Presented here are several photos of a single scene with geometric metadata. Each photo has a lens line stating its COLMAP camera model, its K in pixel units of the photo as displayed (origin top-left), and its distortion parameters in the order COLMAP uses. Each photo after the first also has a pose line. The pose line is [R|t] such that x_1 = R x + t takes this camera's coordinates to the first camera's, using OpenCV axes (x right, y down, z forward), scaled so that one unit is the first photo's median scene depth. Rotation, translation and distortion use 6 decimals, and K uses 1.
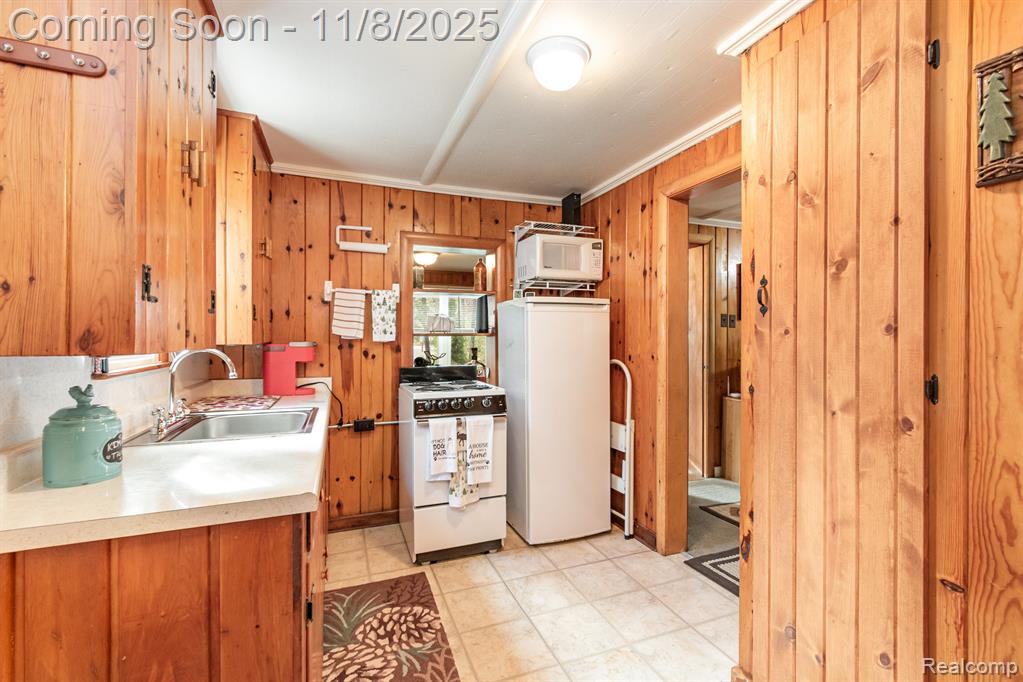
lens RADIAL K [[455.4, 0, 512.8], [0, 455.4, 338.3], [0, 0, 1]] dist [0.000646, 0.000167]
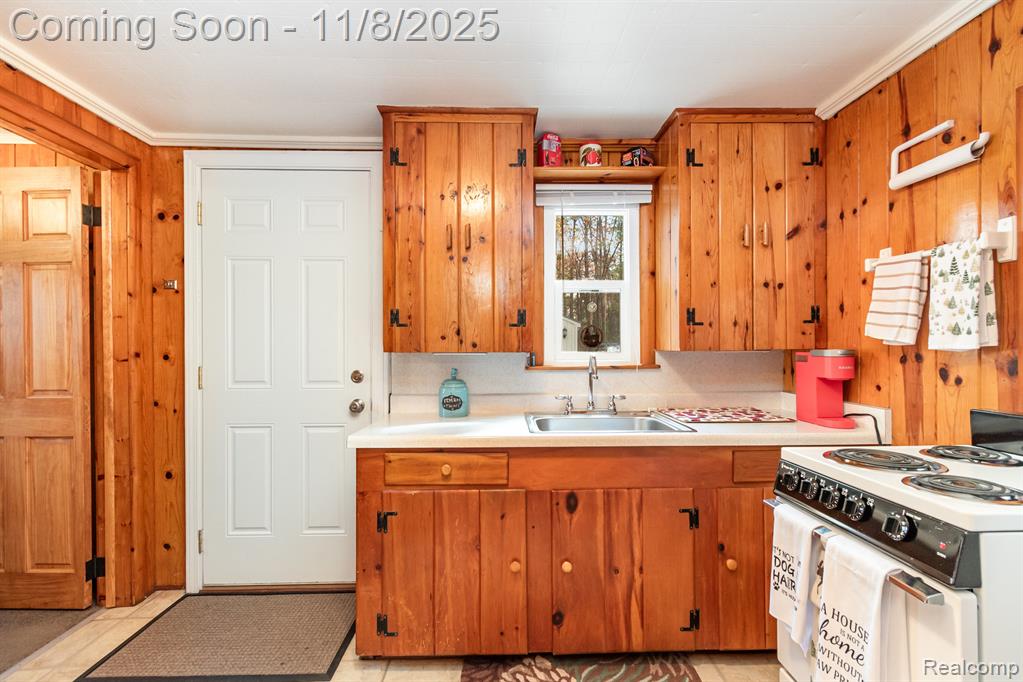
lens RADIAL K [[455.4, 0, 509.7], [0, 455.4, 345.1], [0, 0, 1]] dist [0.000646, 0.000167]
pose [[-0.333464, -0.001580, -0.942762, 0.322347], [0.002435, 0.999994, -0.002538, 0.001654], [0.942760, -0.003141, -0.333458, 0.724773]]
